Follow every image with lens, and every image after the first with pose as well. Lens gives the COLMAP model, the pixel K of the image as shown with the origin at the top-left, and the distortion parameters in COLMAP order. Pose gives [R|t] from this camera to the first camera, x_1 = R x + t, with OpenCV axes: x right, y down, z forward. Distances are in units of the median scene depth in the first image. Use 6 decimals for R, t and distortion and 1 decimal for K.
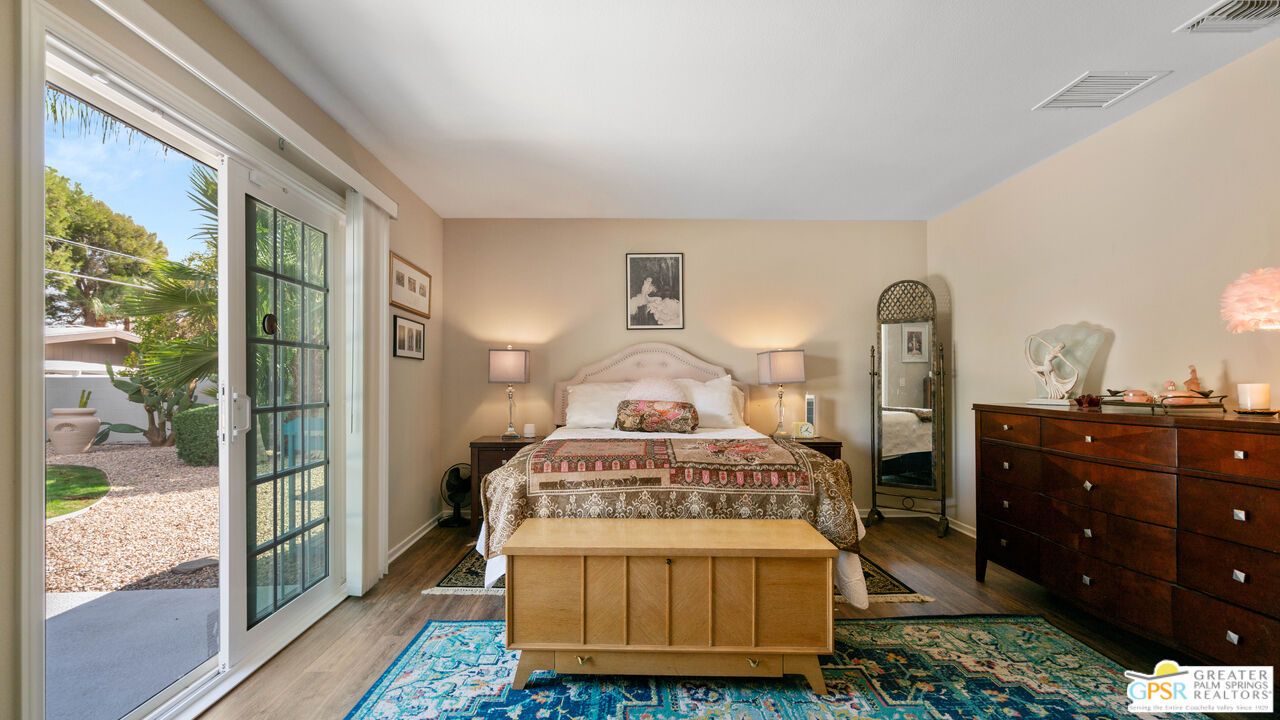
lens RADIAL K [[582.0, 0, 629.8], [0, 582.0, 383.5], [0, 0, 1]] dist [-0.001936, -0.000064]
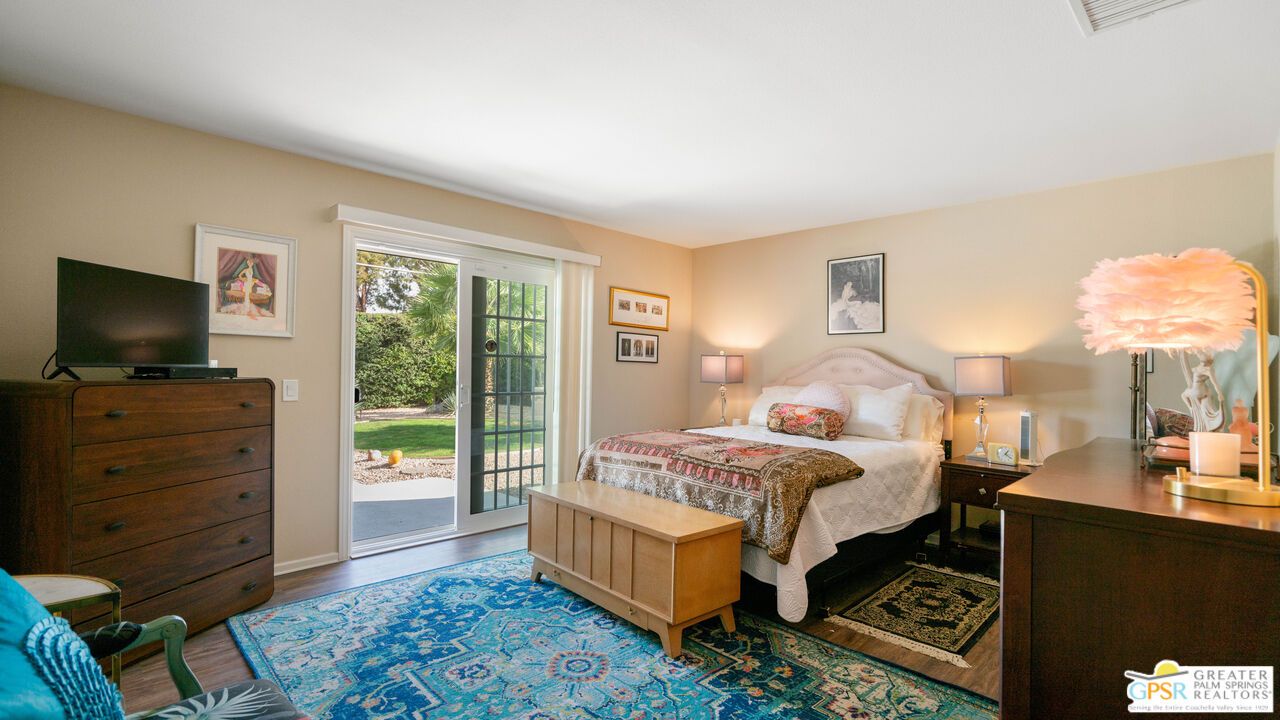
lens RADIAL K [[582.0, 0, 629.9], [0, 582.0, 369.9], [0, 0, 1]] dist [-0.001936, -0.000064]
pose [[0.683358, 0.022124, -0.729748, 0.907439], [-0.029067, 0.999573, 0.003085, -0.043327], [0.729505, 0.019103, 0.683709, 0.091352]]
